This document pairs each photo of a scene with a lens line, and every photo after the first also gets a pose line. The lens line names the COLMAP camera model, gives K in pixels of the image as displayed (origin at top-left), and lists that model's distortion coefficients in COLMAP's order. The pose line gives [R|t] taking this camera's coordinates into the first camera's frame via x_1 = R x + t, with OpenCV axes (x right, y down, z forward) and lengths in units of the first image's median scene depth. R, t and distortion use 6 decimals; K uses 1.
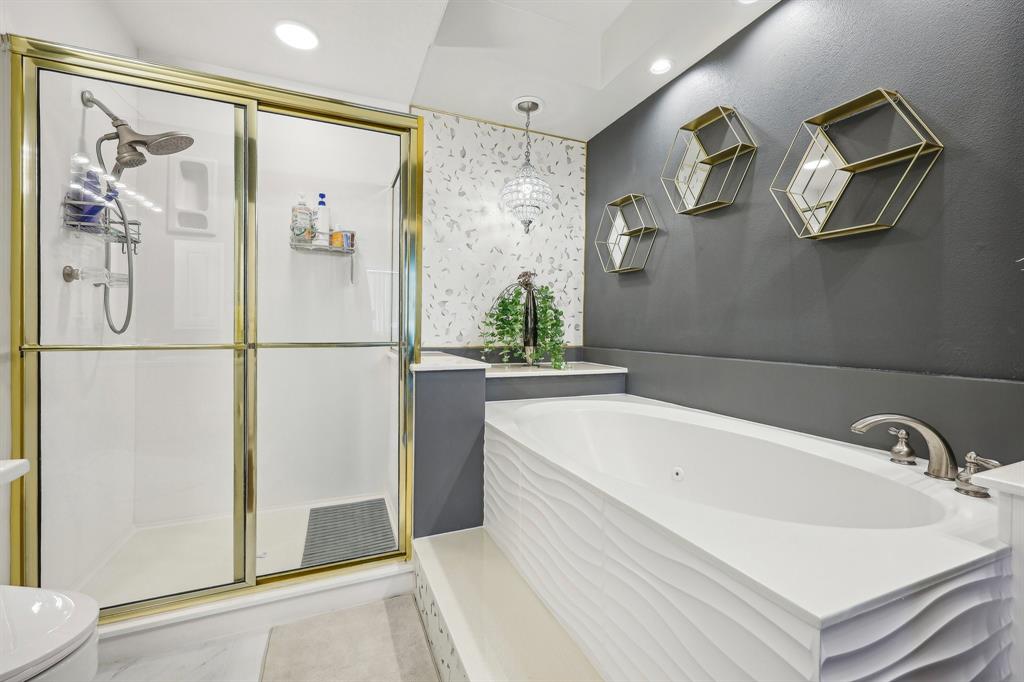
lens RADIAL K [[427.2, 0, 507.0], [0, 427.2, 332.3], [0, 0, 1]] dist [0.001350, -0.000094]
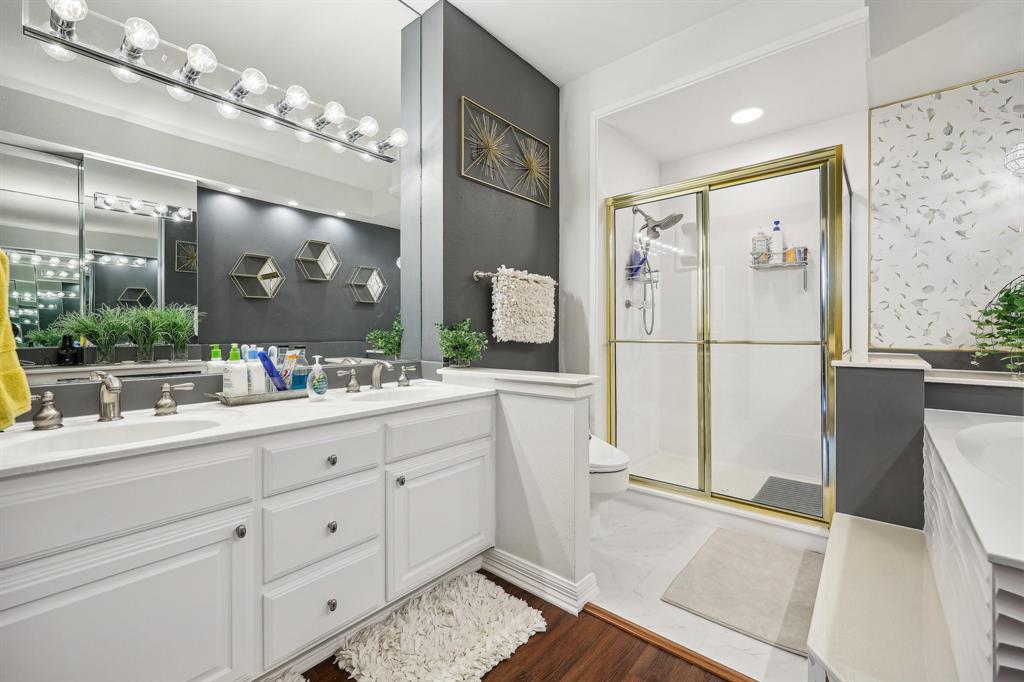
lens RADIAL K [[427.2, 0, 513.5], [0, 427.2, 333.2], [0, 0, 1]] dist [0.001350, -0.000094]
pose [[0.442353, -0.006637, -0.896817, 0.335682], [-0.000277, 0.999972, -0.007537, 0.007744], [0.896841, 0.003583, 0.442338, -0.224213]]
